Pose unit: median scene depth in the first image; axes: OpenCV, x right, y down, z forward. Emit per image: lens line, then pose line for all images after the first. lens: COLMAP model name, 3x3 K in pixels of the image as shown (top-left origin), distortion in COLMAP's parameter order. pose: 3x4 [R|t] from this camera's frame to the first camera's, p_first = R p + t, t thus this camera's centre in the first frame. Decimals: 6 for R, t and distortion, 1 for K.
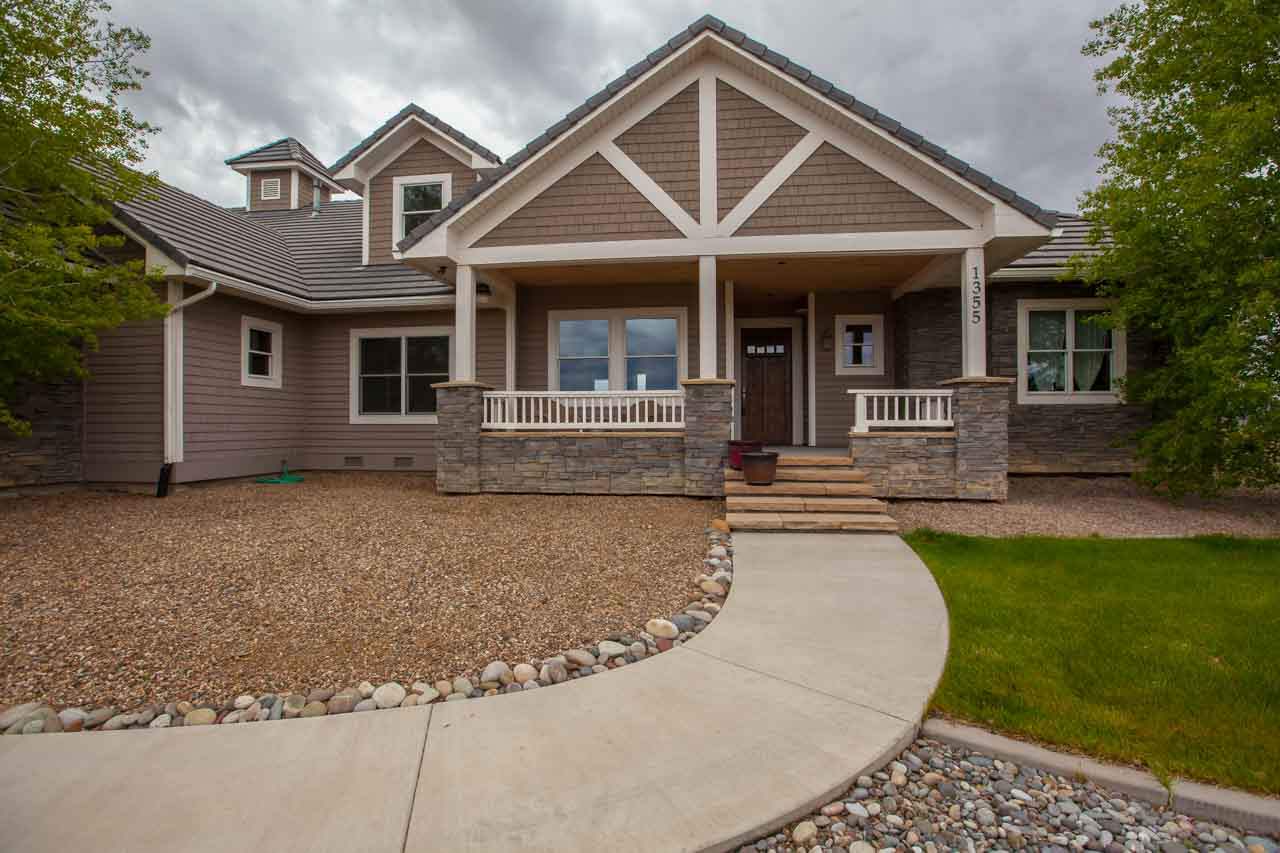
lens RADIAL K [[589.9, 0, 651.8], [0, 589.9, 420.2], [0, 0, 1]] dist [-0.012545, 0.001339]
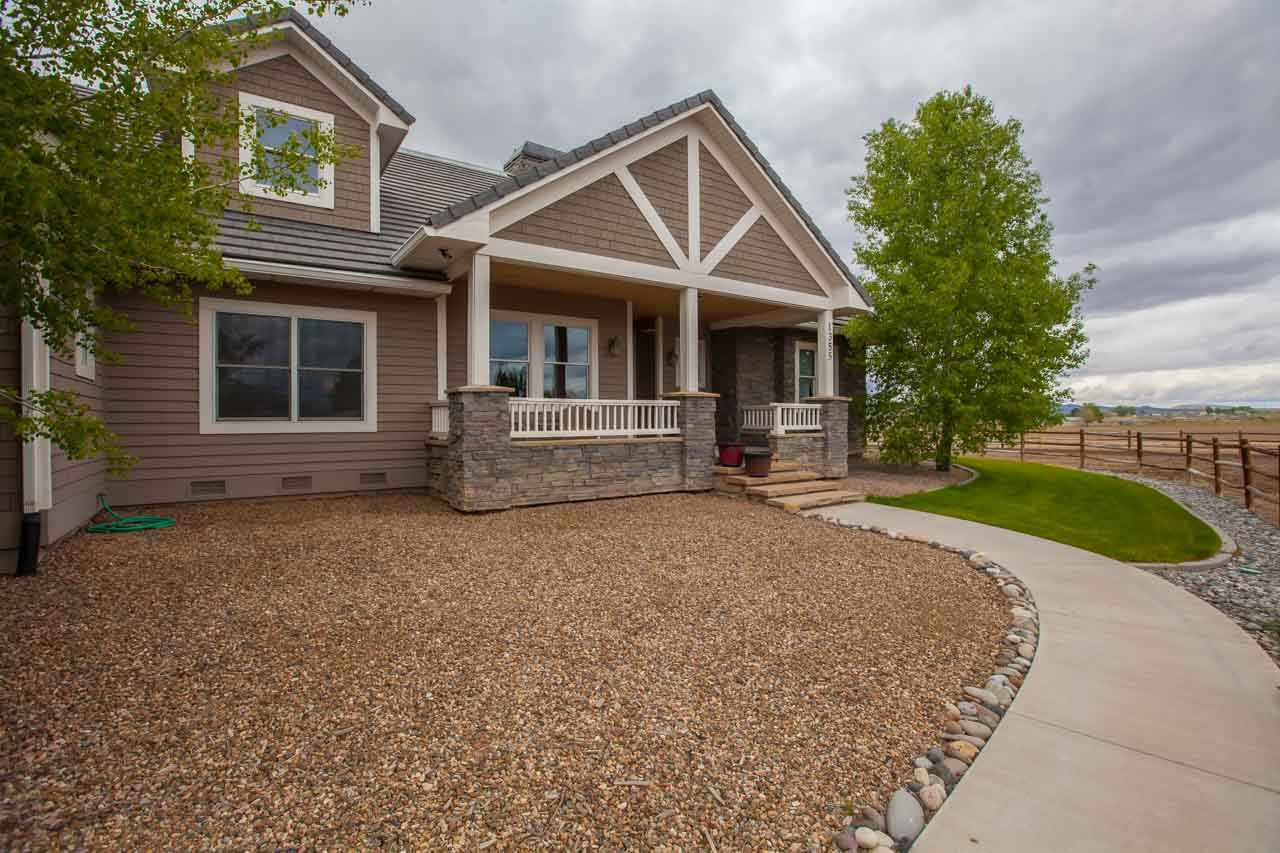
lens RADIAL K [[589.9, 0, 647.2], [0, 589.9, 418.6], [0, 0, 1]] dist [-0.012545, 0.001339]
pose [[0.742416, -0.000992, 0.669939, -0.759437], [-0.000300, 0.999998, 0.001813, -0.017442], [-0.669939, -0.001547, 0.742414, 0.178696]]
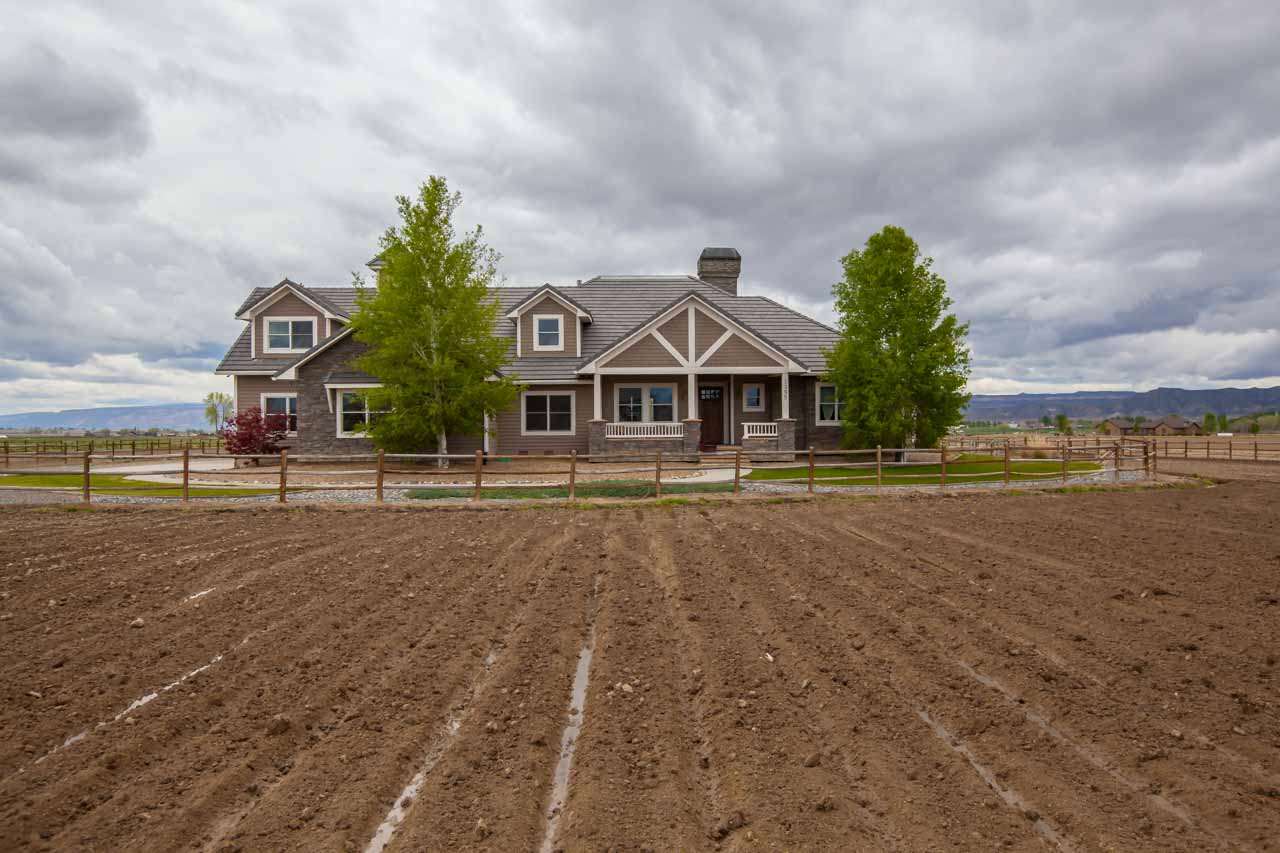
lens RADIAL K [[1016.2, 0, 639.8], [0, 1016.2, 425.6], [0, 0, 1]] dist [0.002702, 0.006167]
pose [[0.990321, -0.003774, 0.138742, -0.782380], [0.002667, 0.999963, 0.008163, -0.076666], [-0.138768, -0.007714, 0.990295, -3.560194]]
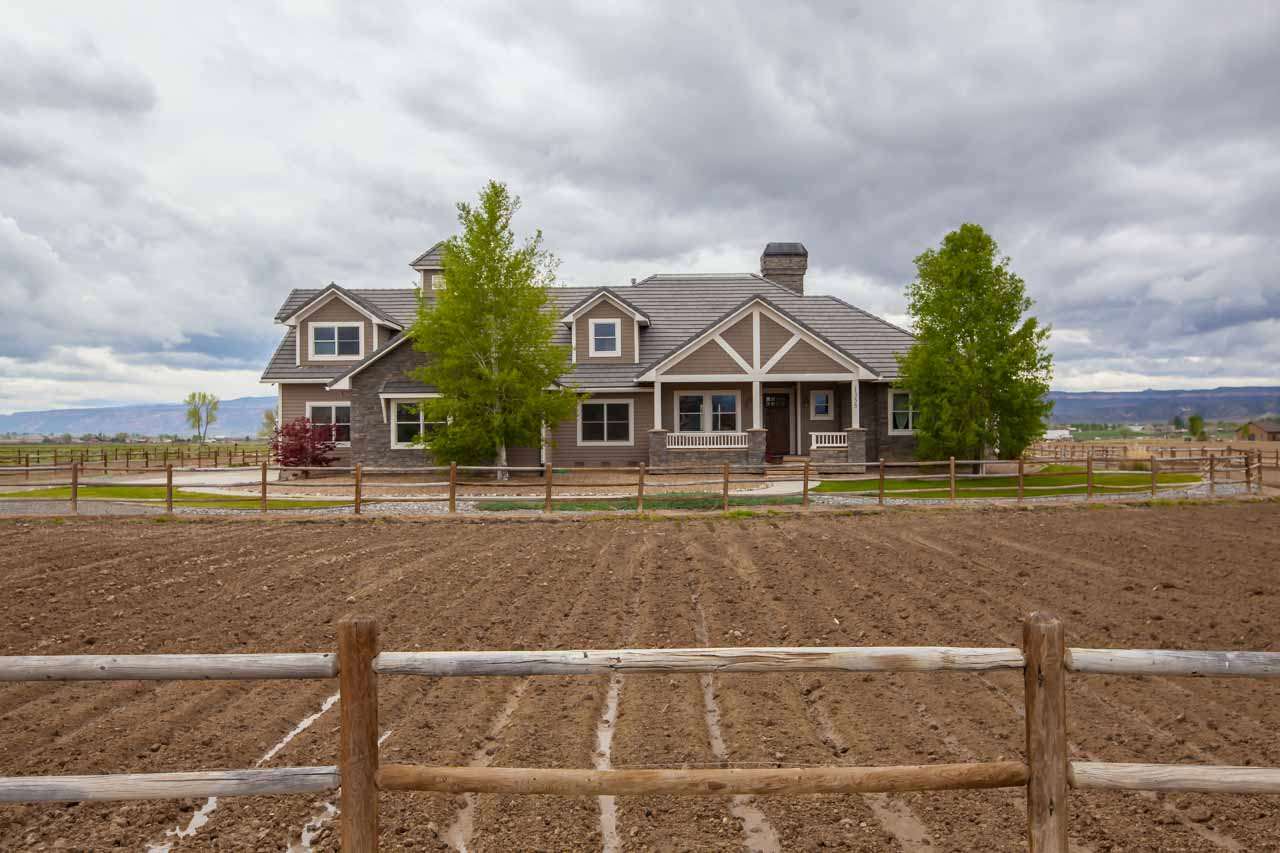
lens RADIAL K [[1205.6, 0, 649.5], [0, 1205.6, 425.0], [0, 0, 1]] dist [0.019857, 0.000000]
pose [[0.993989, -0.004163, 0.109399, -0.941233], [0.003671, 0.999982, 0.004692, -0.110141], [-0.109417, -0.004262, 0.993987, -4.161702]]
